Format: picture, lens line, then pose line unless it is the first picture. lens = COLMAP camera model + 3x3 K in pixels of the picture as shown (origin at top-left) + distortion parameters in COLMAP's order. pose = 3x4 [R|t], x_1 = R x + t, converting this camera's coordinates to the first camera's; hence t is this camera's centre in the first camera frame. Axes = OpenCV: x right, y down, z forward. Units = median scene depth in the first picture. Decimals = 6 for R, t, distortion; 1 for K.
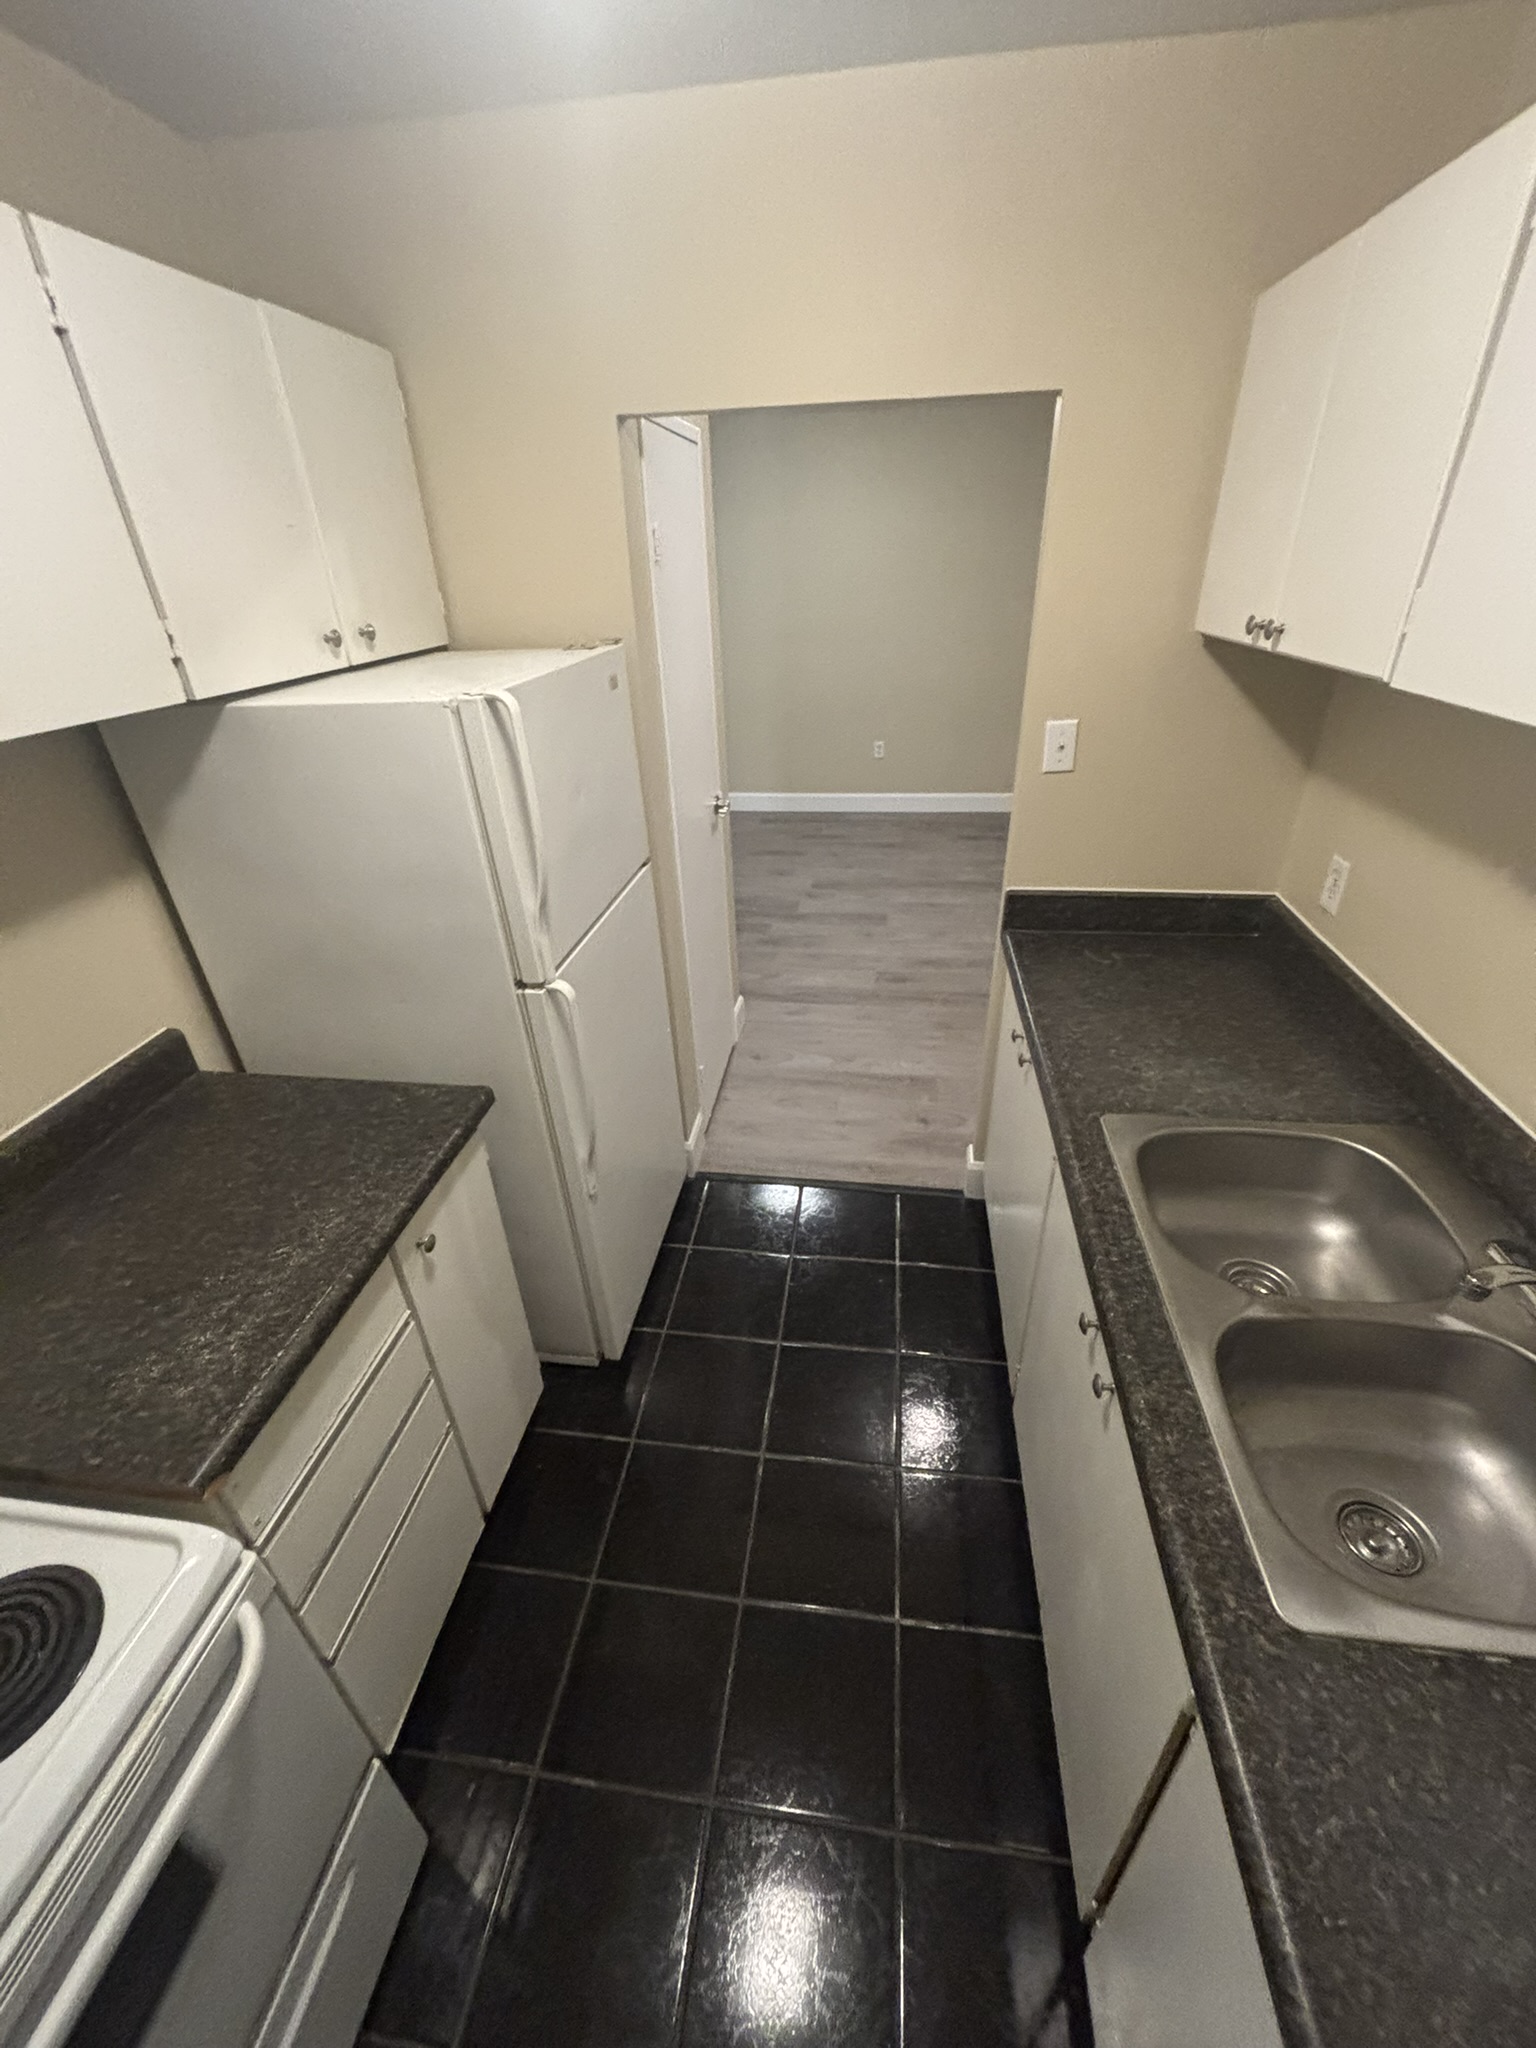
lens RADIAL K [[827.0, 0, 777.3], [0, 827.0, 1018.7], [0, 0, 1]] dist [-0.013649, 0.008084]
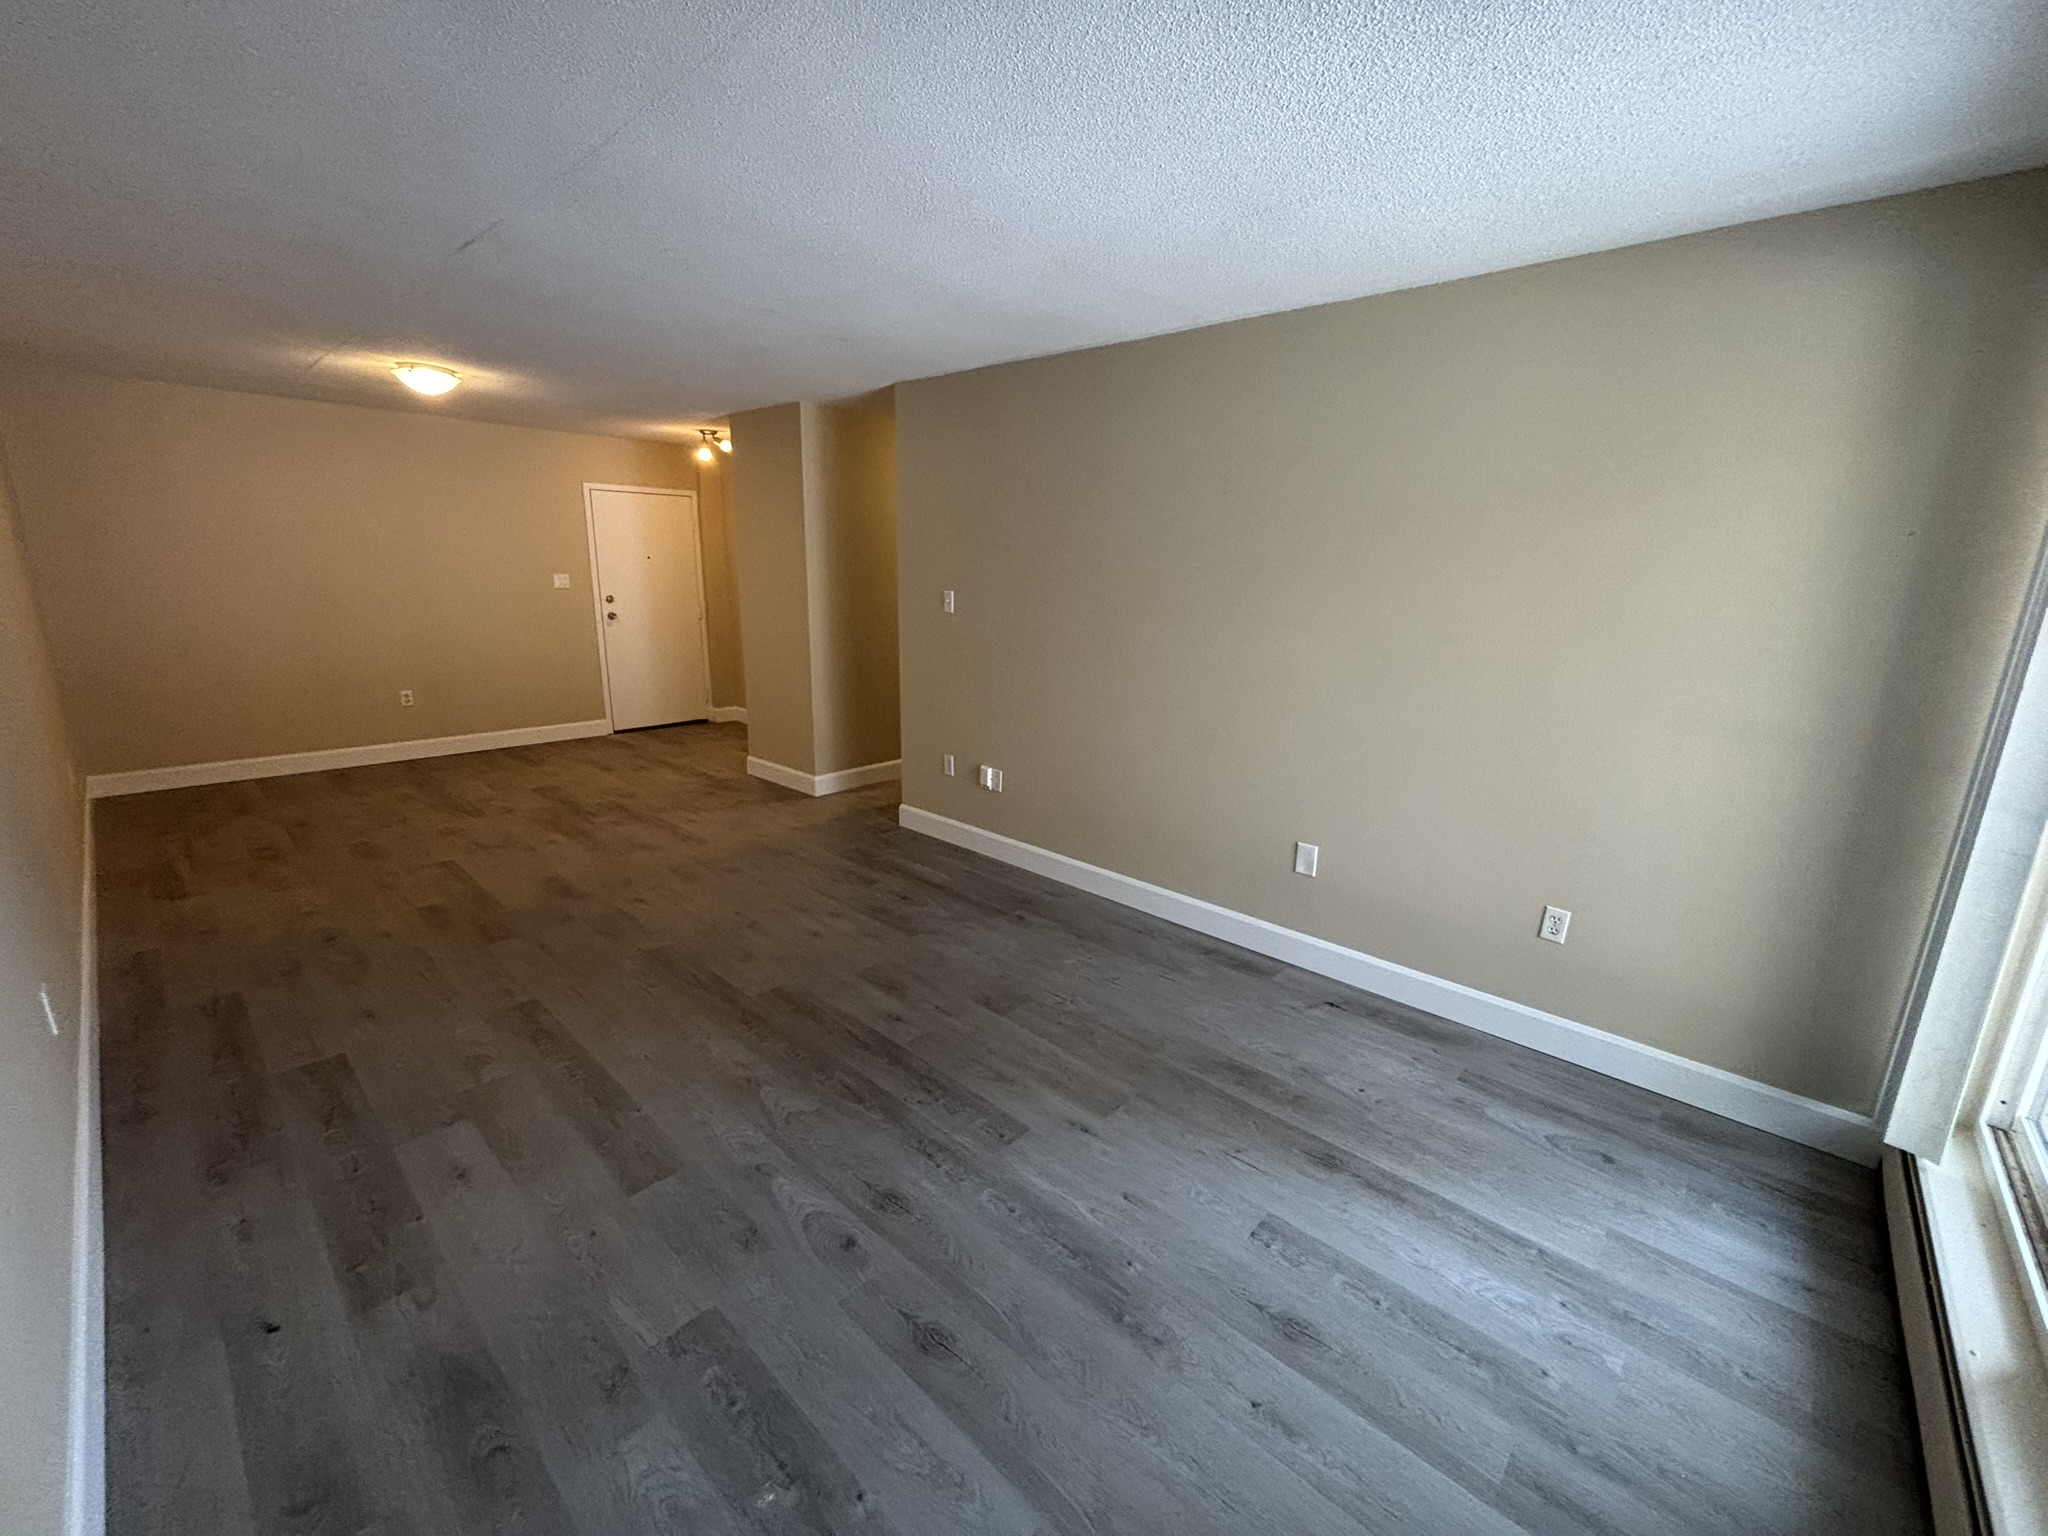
lens RADIAL K [[827.0, 0, 1026.9], [0, 827.0, 765.2], [0, 0, 1]] dist [-0.013649, 0.008084]
pose [[-0.822090, -0.129303, 0.554480, -1.281146], [0.280049, 0.756088, 0.591527, -0.743999], [-0.495722, 0.641570, -0.585361, 1.485353]]
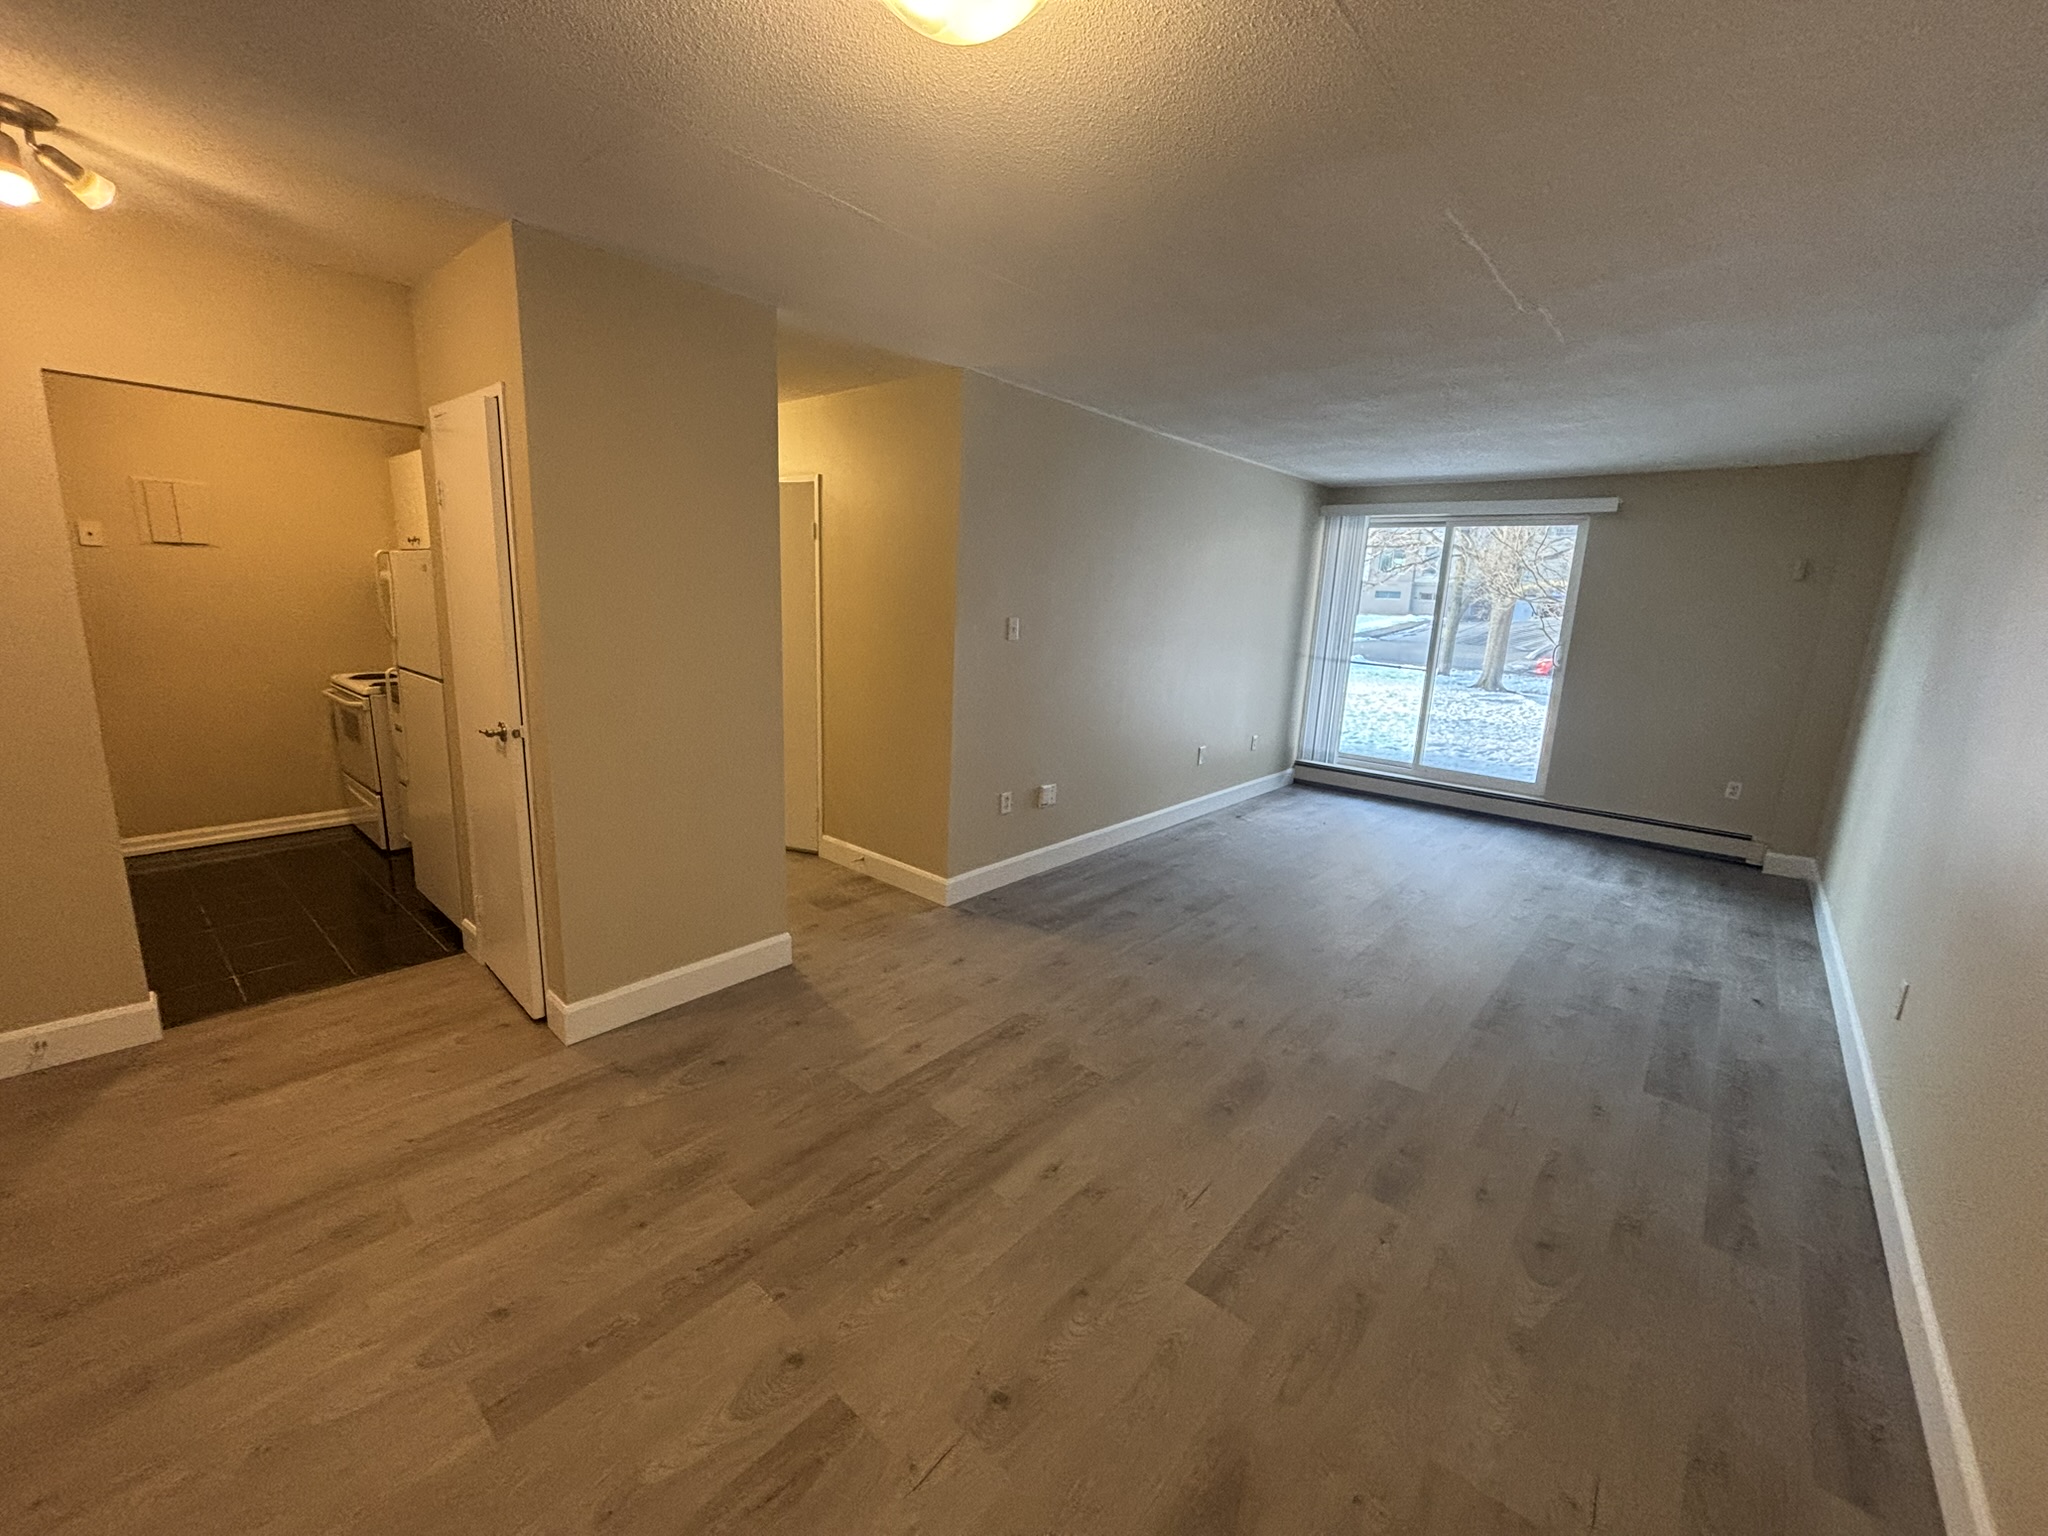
lens RADIAL K [[827.0, 0, 1026.9], [0, 827.0, 765.2], [0, 0, 1]] dist [-0.013649, 0.008084]
pose [[-0.548891, 0.177913, -0.816741, 0.262816], [-0.435331, 0.773277, 0.461009, -0.636589], [0.713587, 0.608596, -0.346994, 1.231332]]
